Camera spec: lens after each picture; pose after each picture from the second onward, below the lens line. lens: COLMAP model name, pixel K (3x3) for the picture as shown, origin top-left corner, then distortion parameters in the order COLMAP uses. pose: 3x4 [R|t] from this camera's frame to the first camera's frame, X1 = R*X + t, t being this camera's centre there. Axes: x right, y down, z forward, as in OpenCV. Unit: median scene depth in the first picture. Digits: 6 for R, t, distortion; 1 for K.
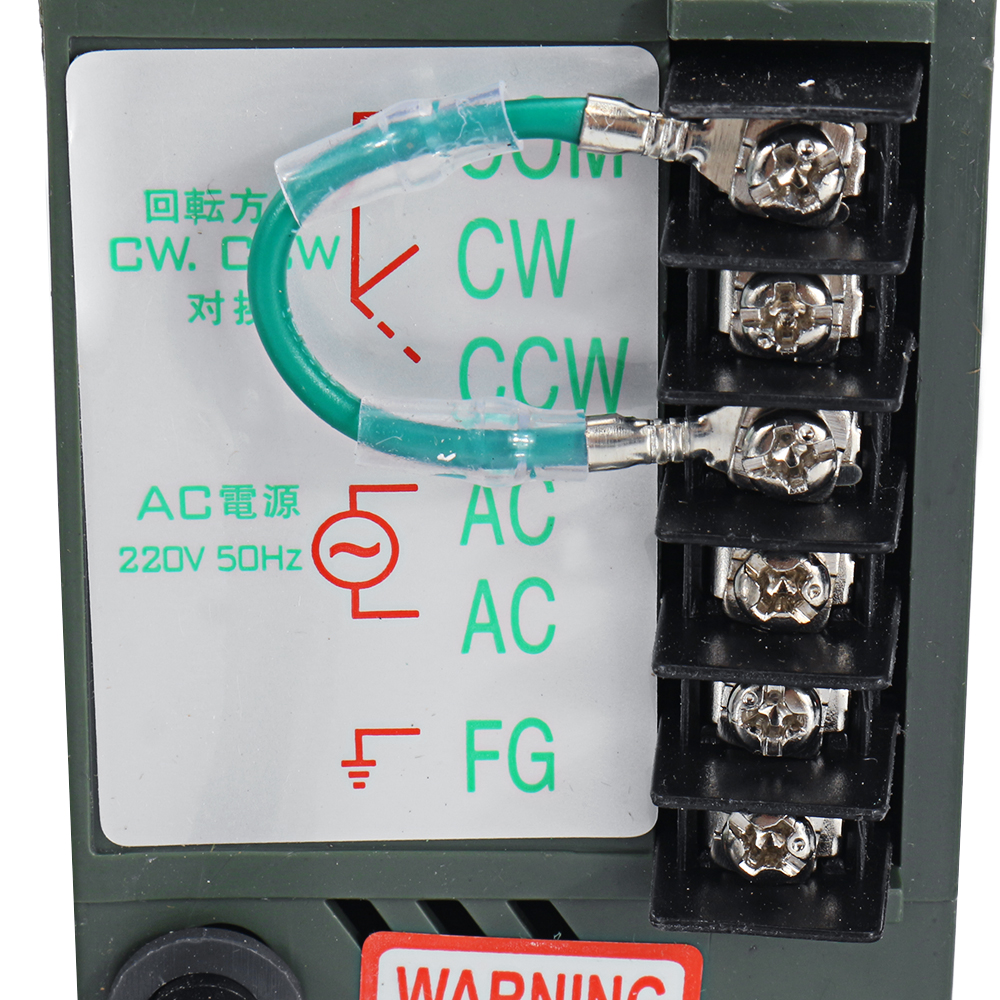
lens RADIAL K [[4246.4, 0, 504.6], [0, 4246.4, 495.7], [0, 0, 1]] dist [0.018113, 0.000000]
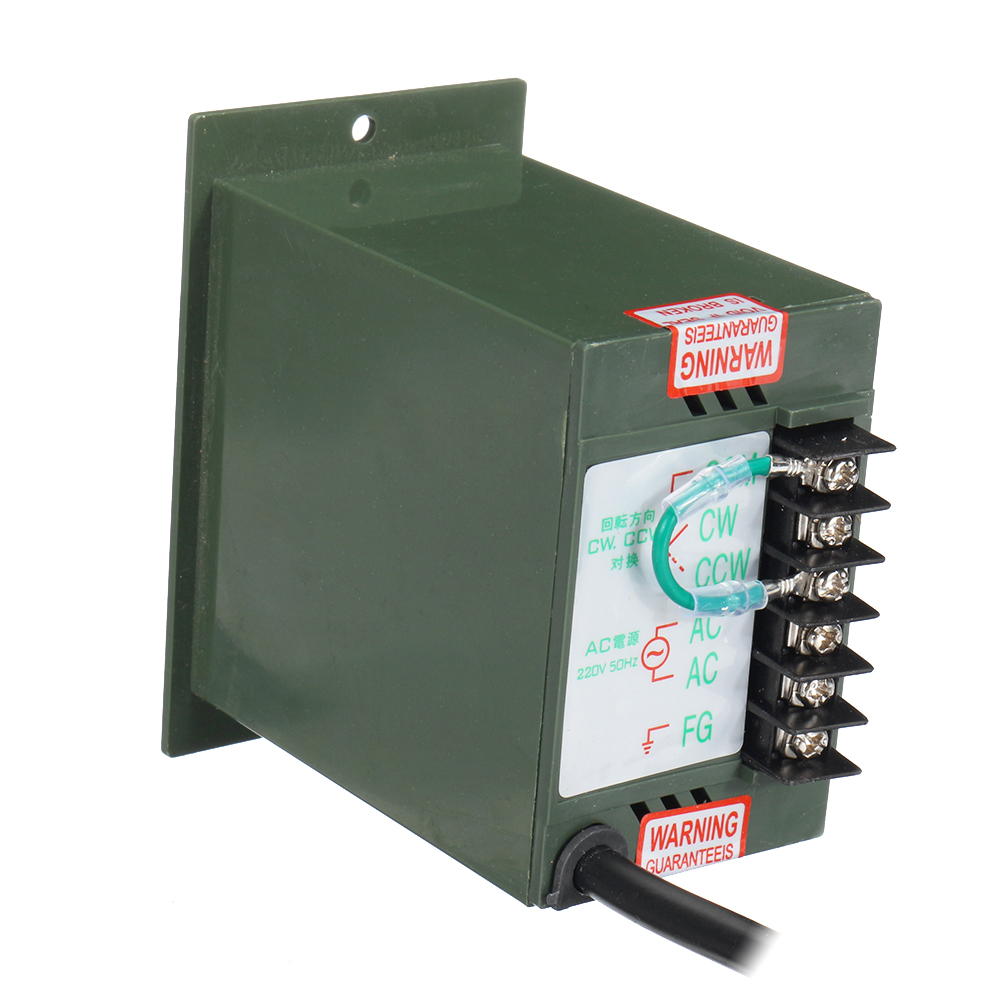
lens RADIAL K [[4246.4, 0, 499.8], [0, 4246.4, 501.6], [0, 0, 1]] dist [0.018113, 0.000000]
pose [[0.803167, -0.149014, 0.576818, -1.474624], [0.135832, 0.988515, 0.066236, -0.242369], [-0.580063, 0.025152, 0.814183, -0.892345]]
